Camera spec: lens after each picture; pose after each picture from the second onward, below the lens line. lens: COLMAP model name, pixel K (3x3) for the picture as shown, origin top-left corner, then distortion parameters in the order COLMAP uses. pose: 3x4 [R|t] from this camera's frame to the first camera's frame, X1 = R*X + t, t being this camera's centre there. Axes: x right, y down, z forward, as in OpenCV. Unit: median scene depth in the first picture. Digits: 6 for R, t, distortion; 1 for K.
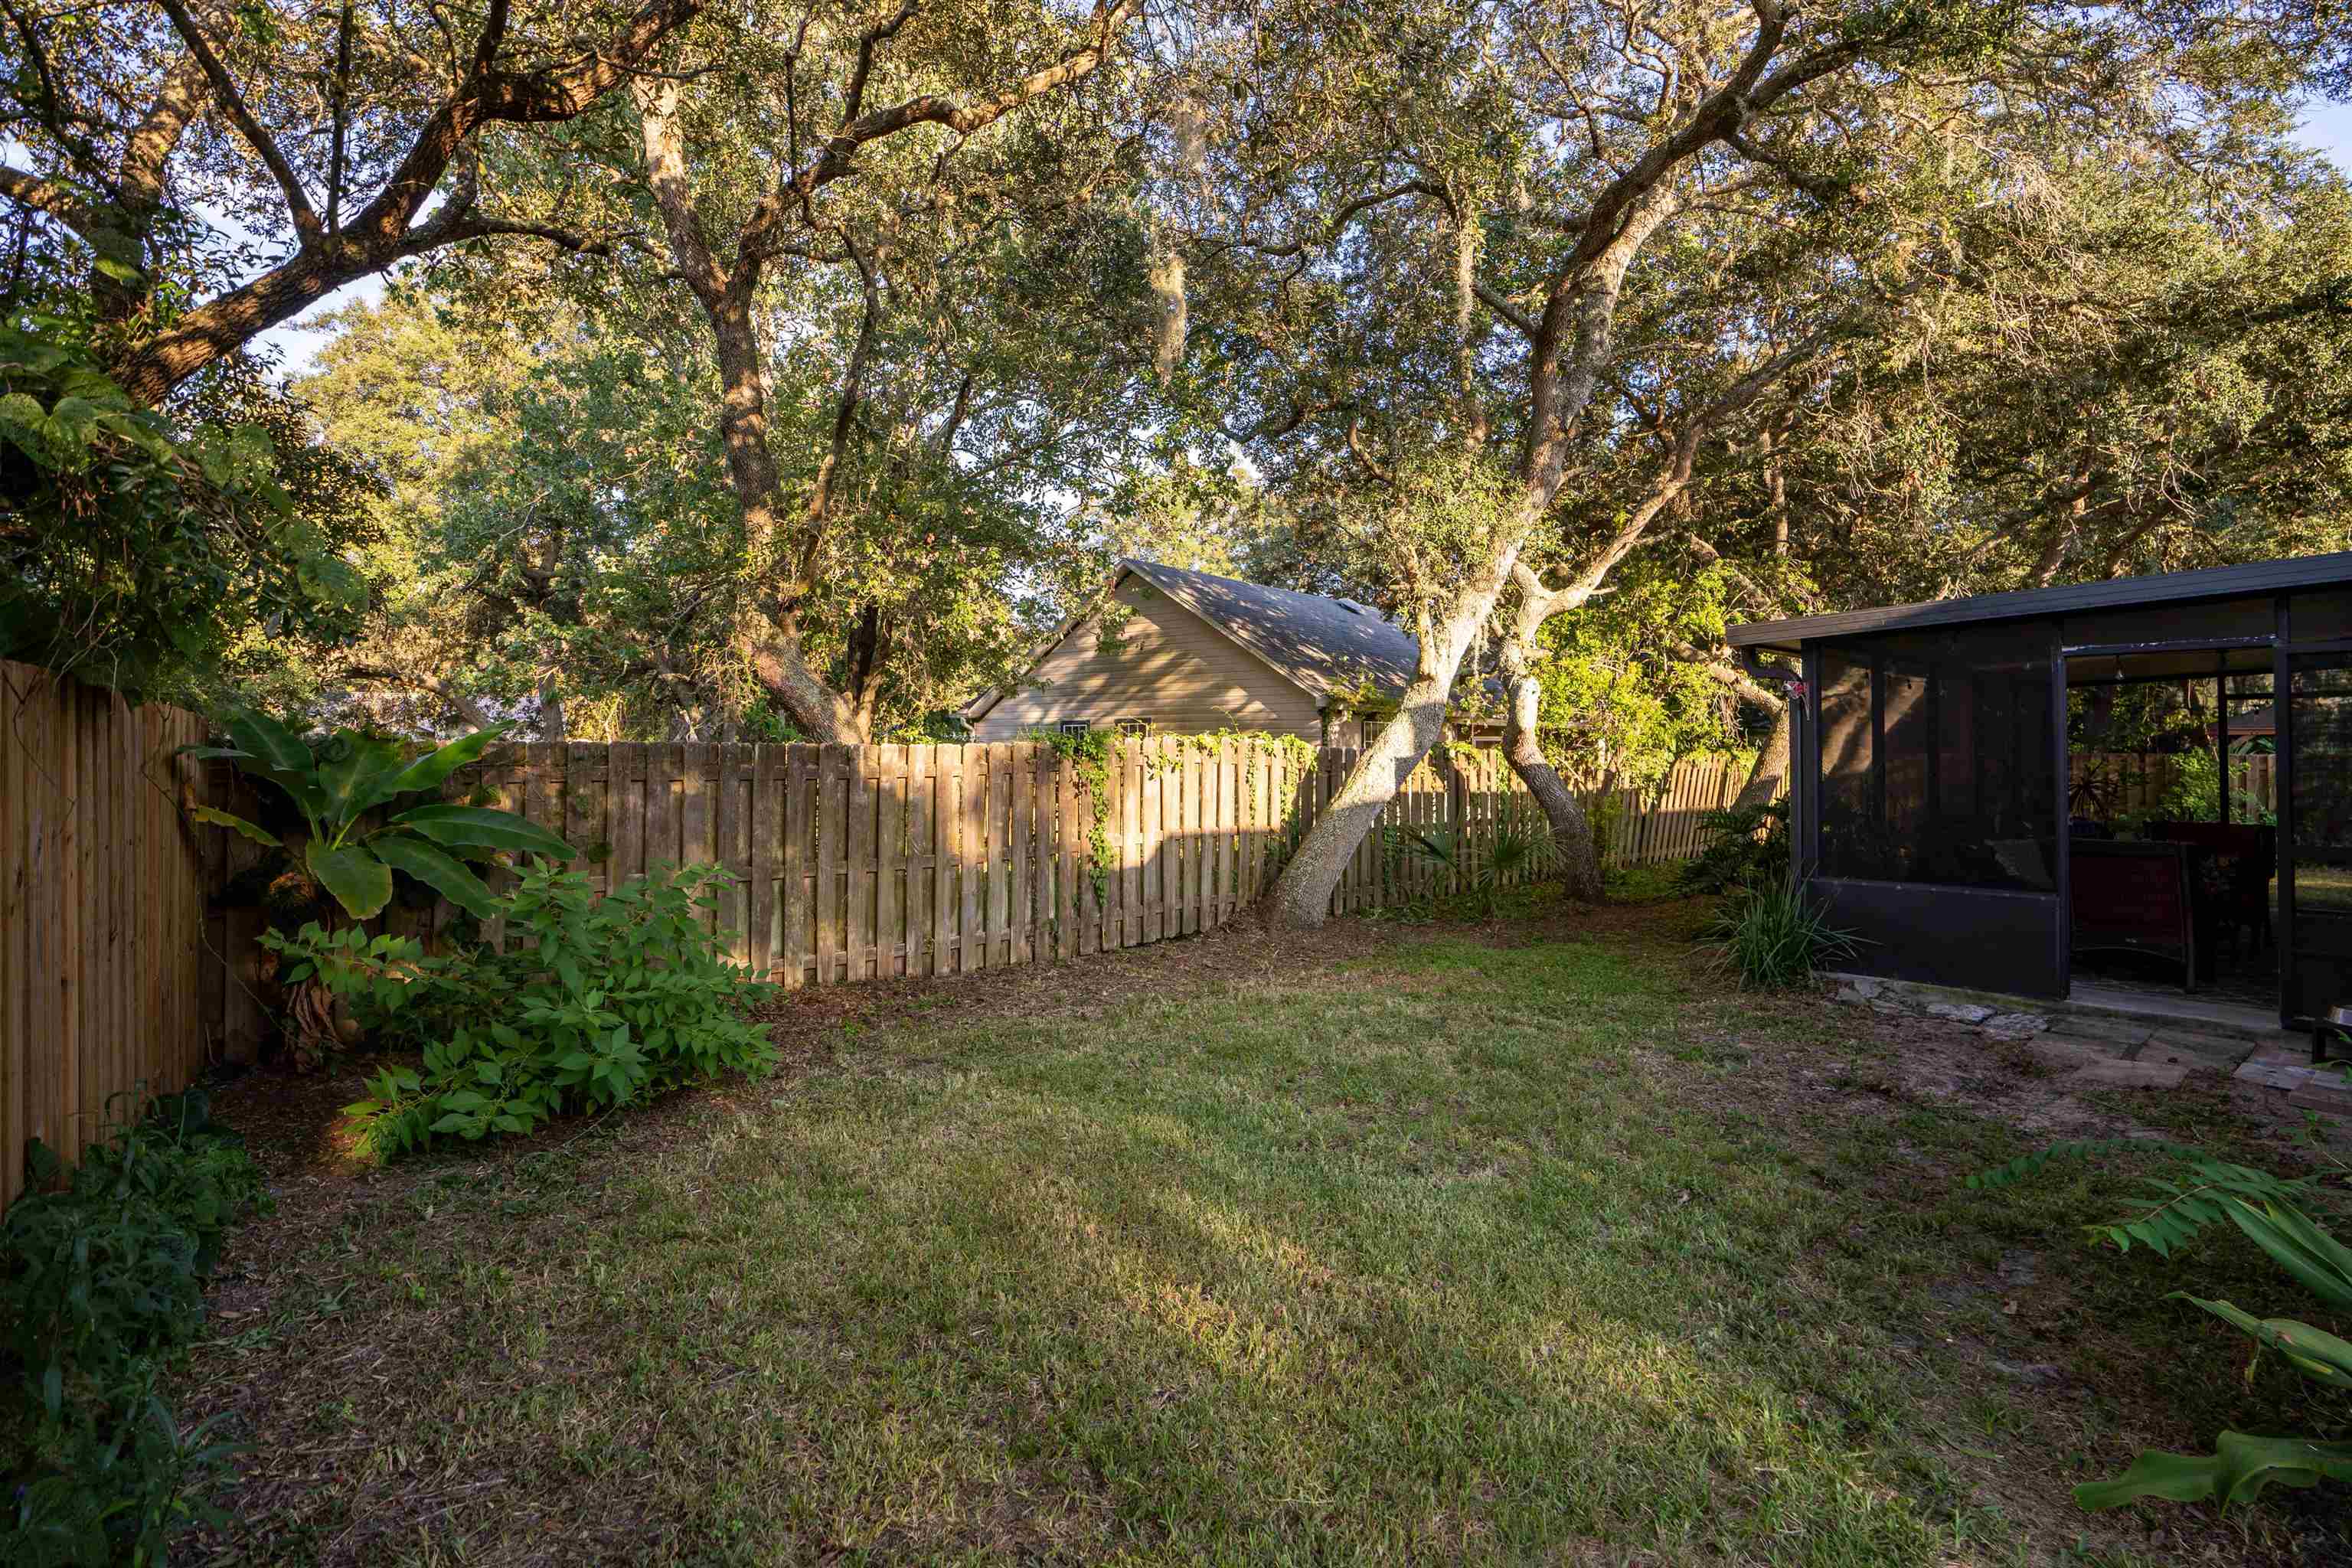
lens RADIAL K [[1071.7, 0, 1176.0], [0, 1071.7, 784.0], [0, 0, 1]] dist [0.001330, 0.000387]
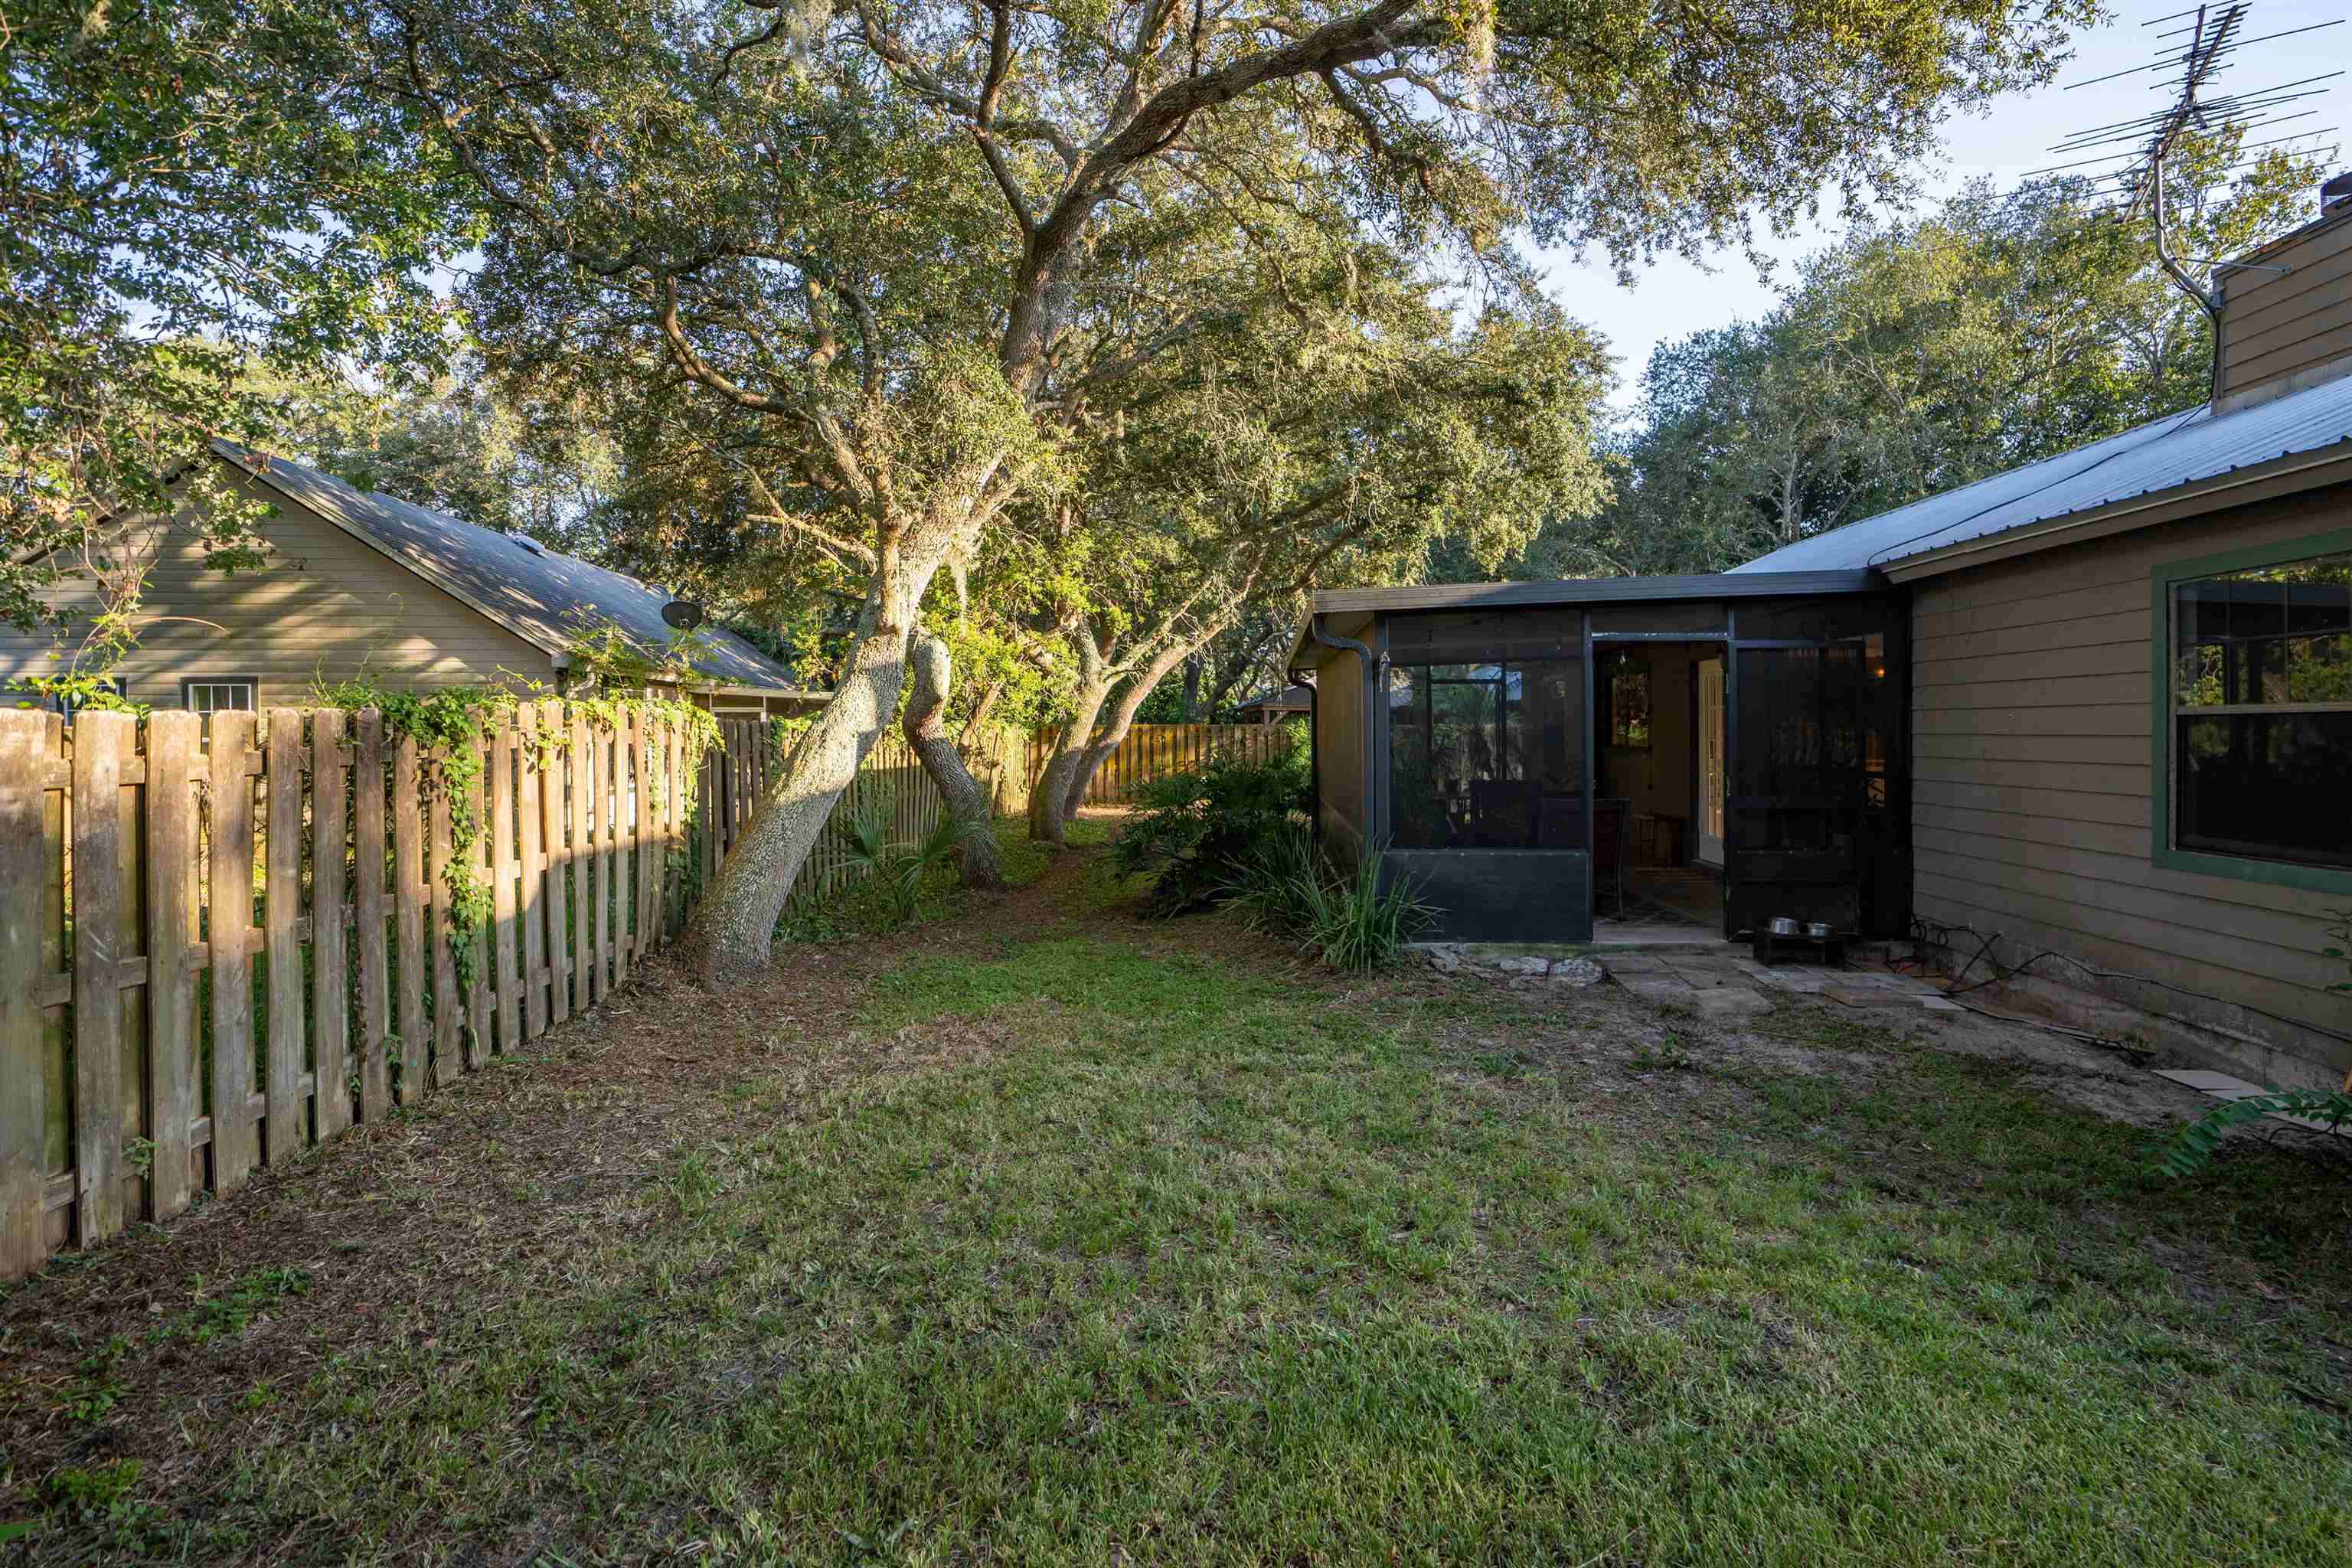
lens RADIAL K [[1090.3, 0, 1176.0], [0, 1090.3, 748.2], [0, 0, 1]] dist [0.000628, 0.000273]
pose [[0.738112, -0.018862, 0.674414, -0.164556], [0.024343, 0.999703, 0.001318, -0.008603], [-0.674239, 0.015445, 0.738352, 0.279648]]
